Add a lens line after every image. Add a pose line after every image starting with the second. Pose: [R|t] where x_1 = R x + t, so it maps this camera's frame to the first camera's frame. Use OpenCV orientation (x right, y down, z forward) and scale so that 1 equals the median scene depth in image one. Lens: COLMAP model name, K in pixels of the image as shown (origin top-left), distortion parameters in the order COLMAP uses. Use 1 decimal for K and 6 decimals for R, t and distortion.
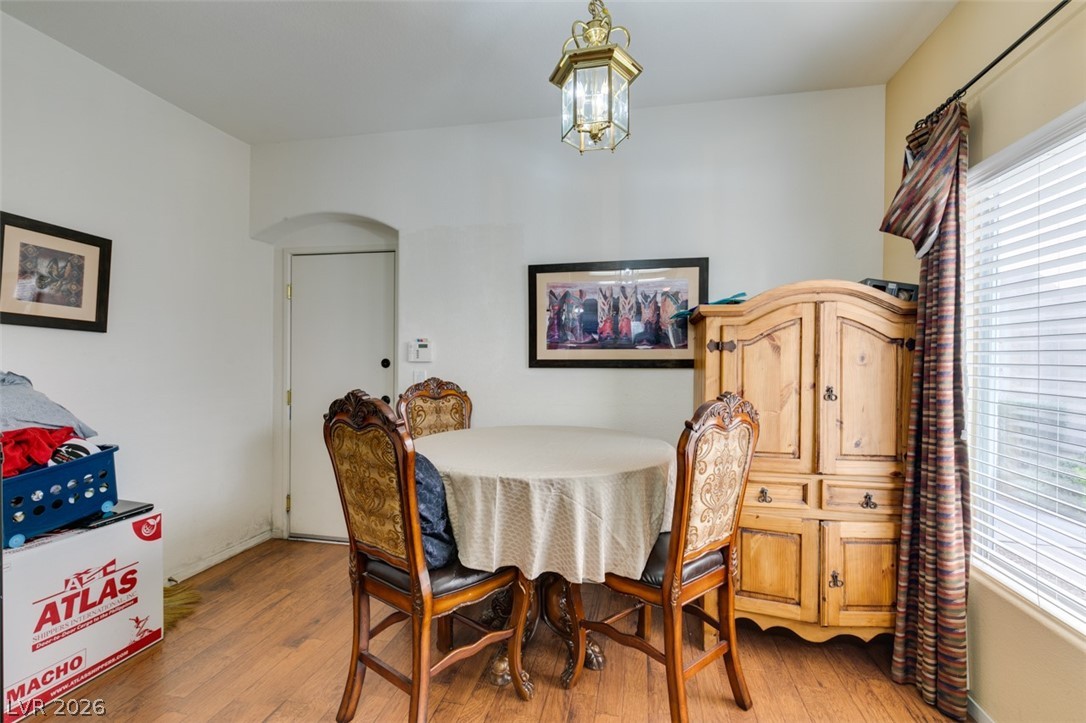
lens RADIAL K [[489.5, 0, 541.8], [0, 489.5, 364.6], [0, 0, 1]] dist [0.003156, 0.000110]
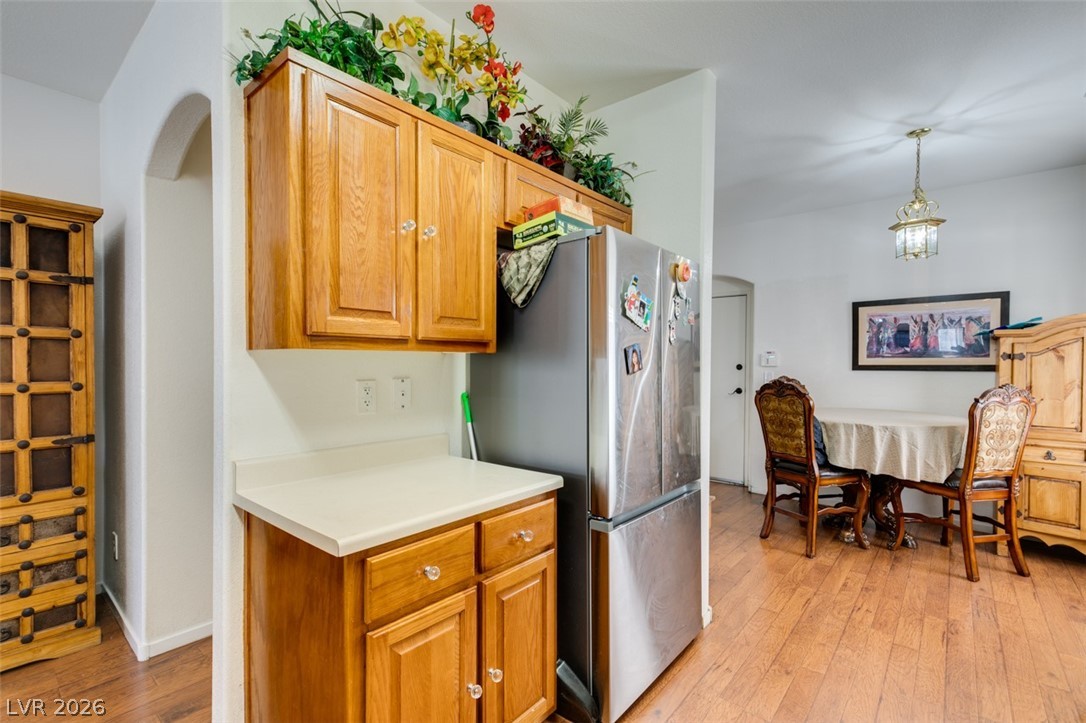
lens RADIAL K [[491.5, 0, 541.9], [0, 491.5, 368.8], [0, 0, 1]] dist [0.001379, 0.000022]
pose [[0.878645, 0.005413, -0.477444, -0.198268], [-0.005578, 0.999984, 0.001072, 0.007603], [0.477442, 0.001721, 0.878661, -1.088765]]
